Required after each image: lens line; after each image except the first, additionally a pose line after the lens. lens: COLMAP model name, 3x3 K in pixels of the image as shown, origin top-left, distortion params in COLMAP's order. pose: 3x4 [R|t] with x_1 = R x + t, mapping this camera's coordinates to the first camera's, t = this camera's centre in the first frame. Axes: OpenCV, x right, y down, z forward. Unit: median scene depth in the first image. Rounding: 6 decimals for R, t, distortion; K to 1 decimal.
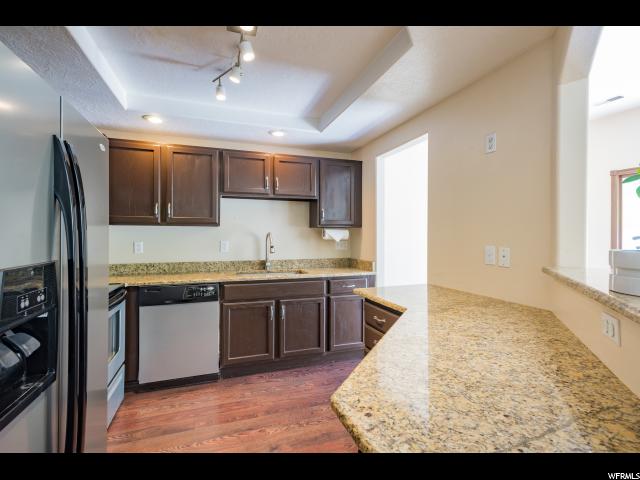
lens RADIAL K [[310.4, 0, 325.4], [0, 310.4, 236.7], [0, 0, 1]] dist [0.015048, -0.000655]
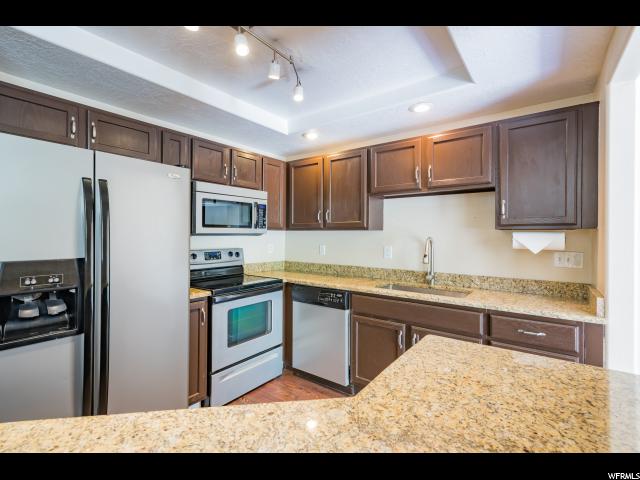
lens RADIAL K [[310.4, 0, 325.4], [0, 310.4, 236.7], [0, 0, 1]] dist [0.015048, -0.000655]
pose [[0.550450, 0.003691, -0.834860, 0.353546], [-0.011437, 0.999930, -0.003120, -0.010026], [0.834790, 0.011266, 0.550453, 0.377352]]
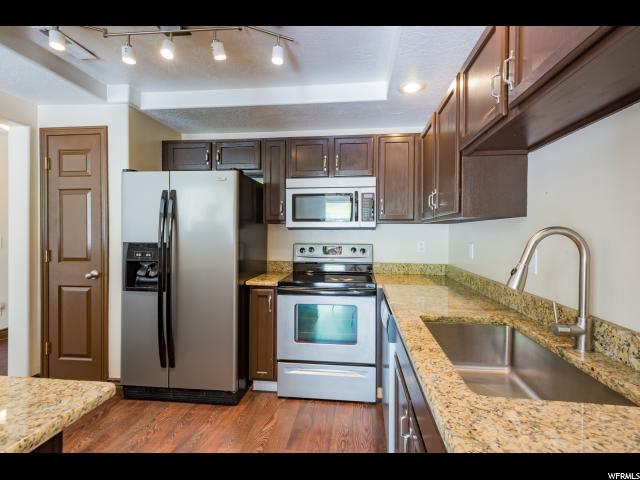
lens RADIAL K [[310.4, 0, 325.4], [0, 310.4, 236.7], [0, 0, 1]] dist [0.015048, -0.000655]
pose [[-0.465451, 0.004856, -0.885060, 0.220086], [-0.014917, 0.999800, 0.013330, -0.004673], [0.884948, 0.019407, -0.465286, 1.017284]]
